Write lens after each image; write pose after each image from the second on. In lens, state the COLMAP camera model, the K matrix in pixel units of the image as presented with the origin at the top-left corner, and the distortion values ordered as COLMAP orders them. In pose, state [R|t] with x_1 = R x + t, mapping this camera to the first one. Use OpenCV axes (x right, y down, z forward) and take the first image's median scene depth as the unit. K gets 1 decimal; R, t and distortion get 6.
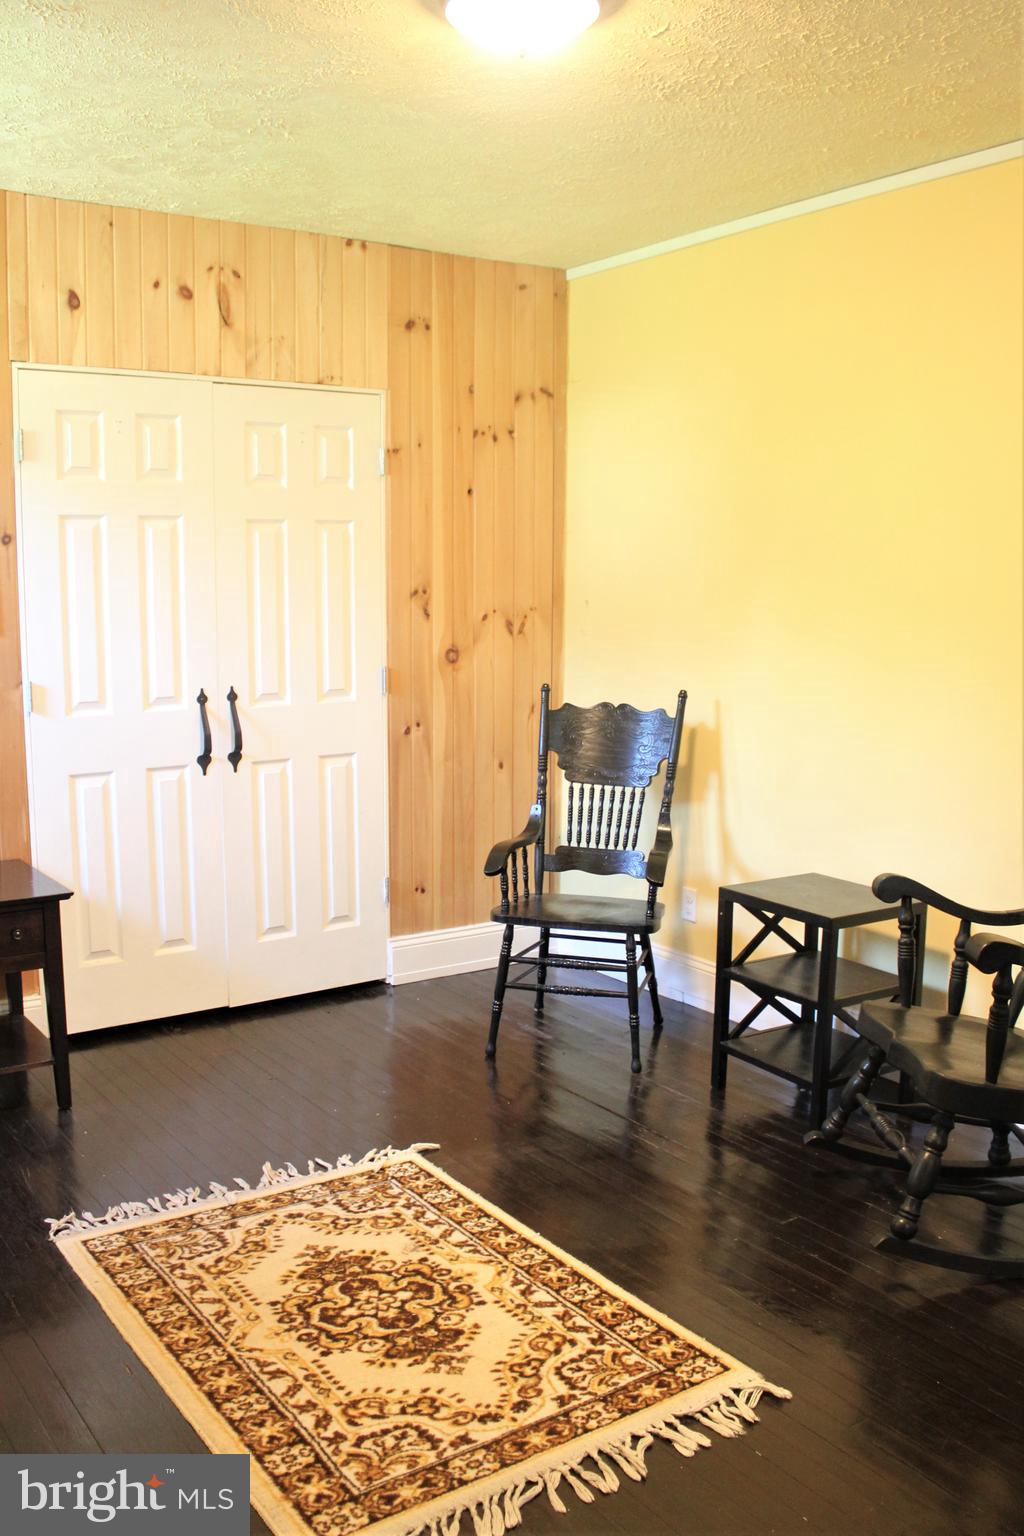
lens RADIAL K [[1332.0, 0, 576.1], [0, 1332.0, 772.3], [0, 0, 1]] dist [-0.168262, 0.168346]
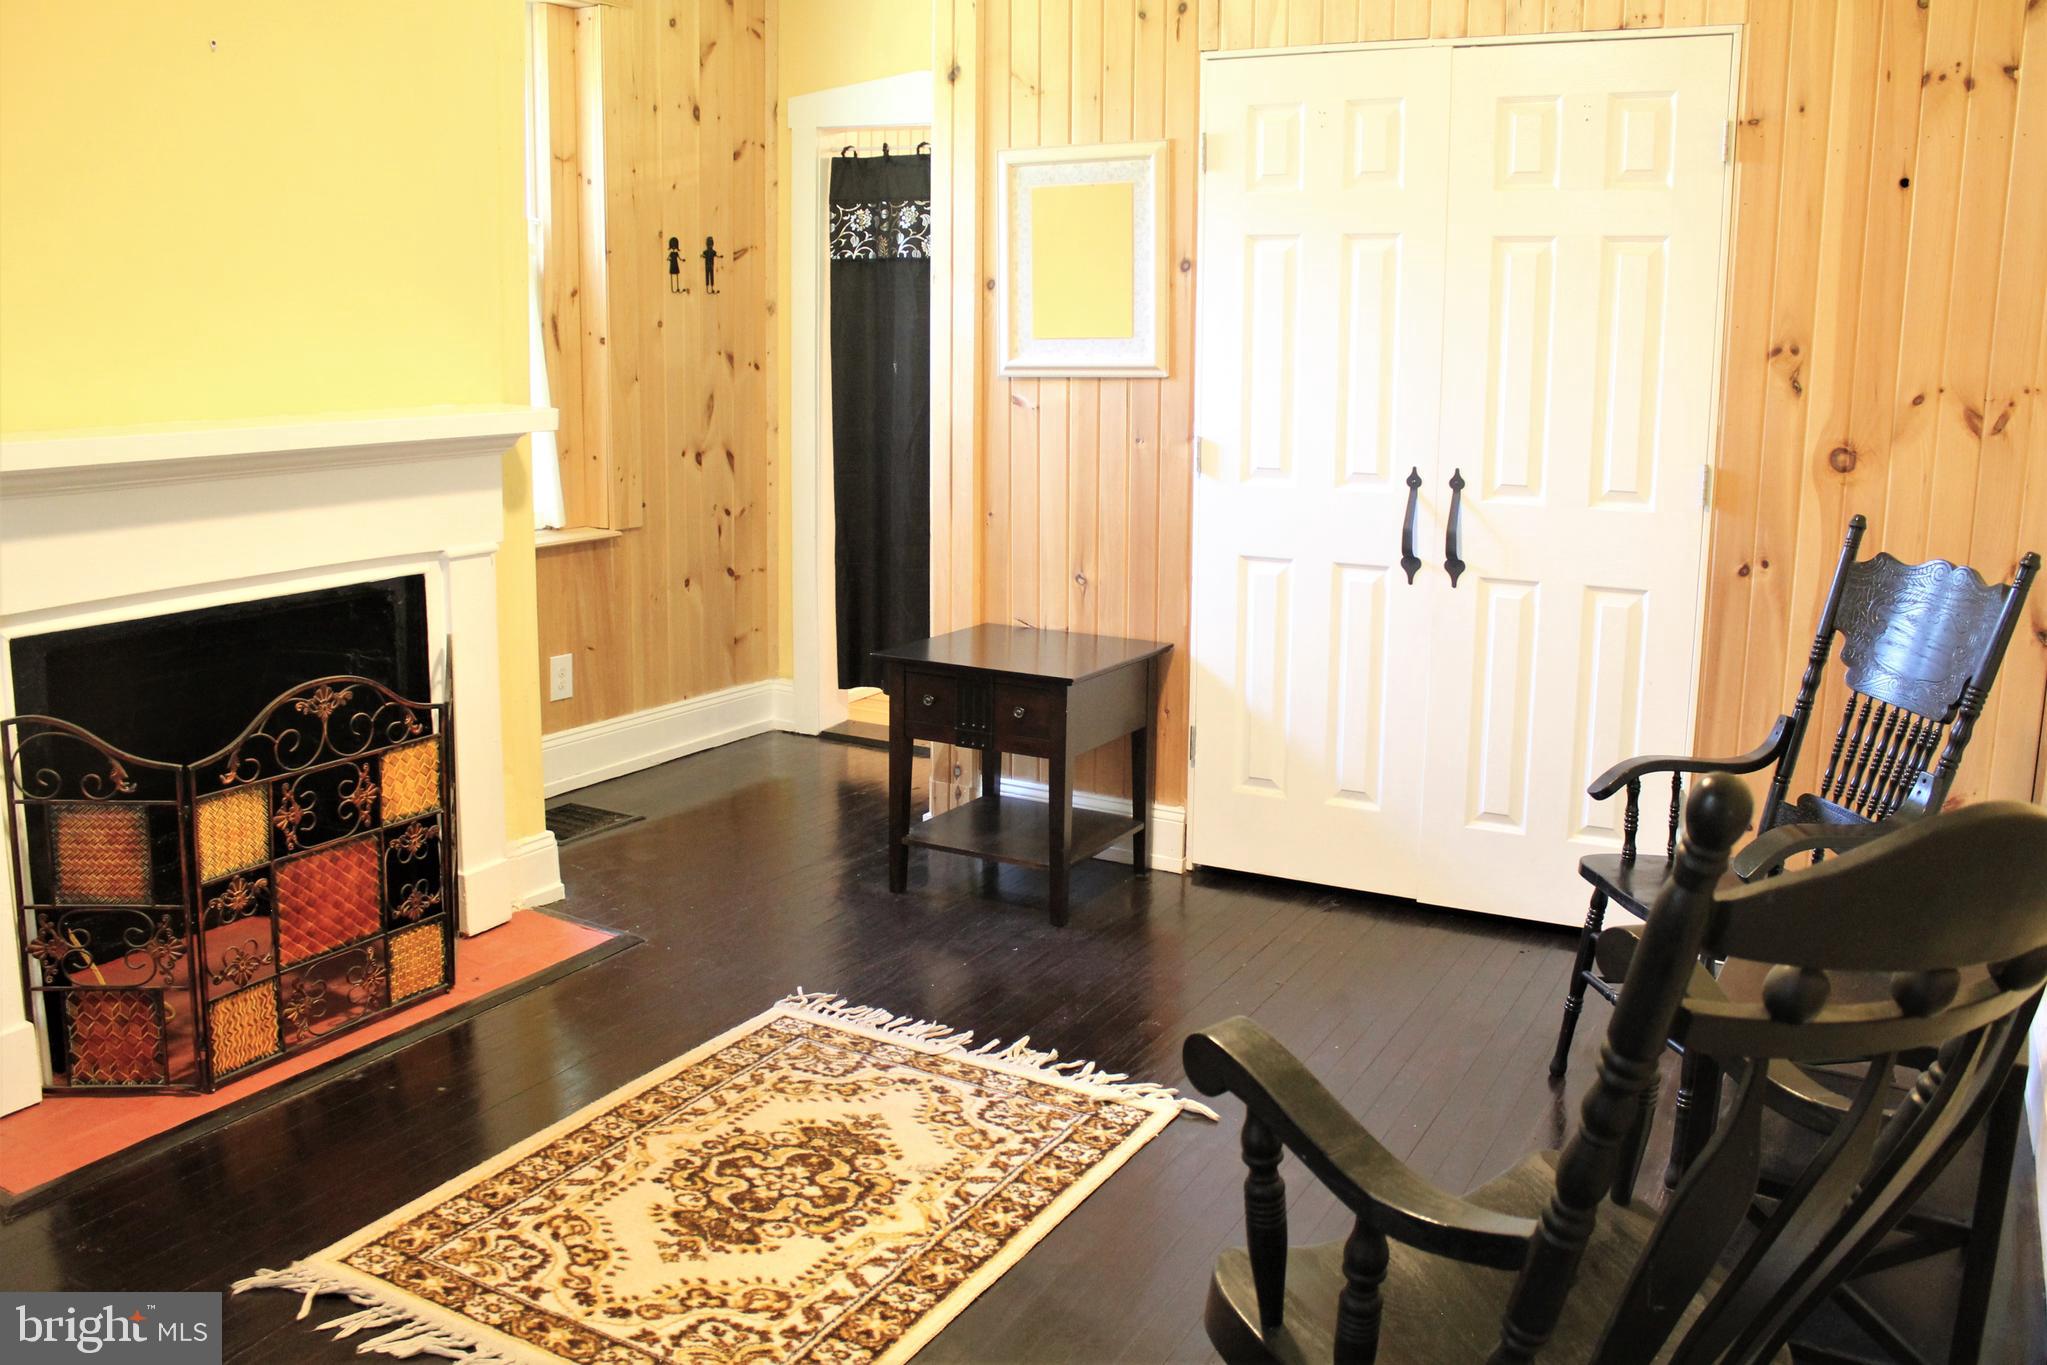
lens RADIAL K [[1775.2, 0, 1097.5], [0, 1775.2, 684.0], [0, 0, 1]] dist [-0.168262, 0.168346]
pose [[0.439918, 0.184222, -0.878940, 0.712594], [-0.138975, 0.980908, 0.136036, -0.072355], [0.887219, 0.062306, 0.457121, 0.528541]]
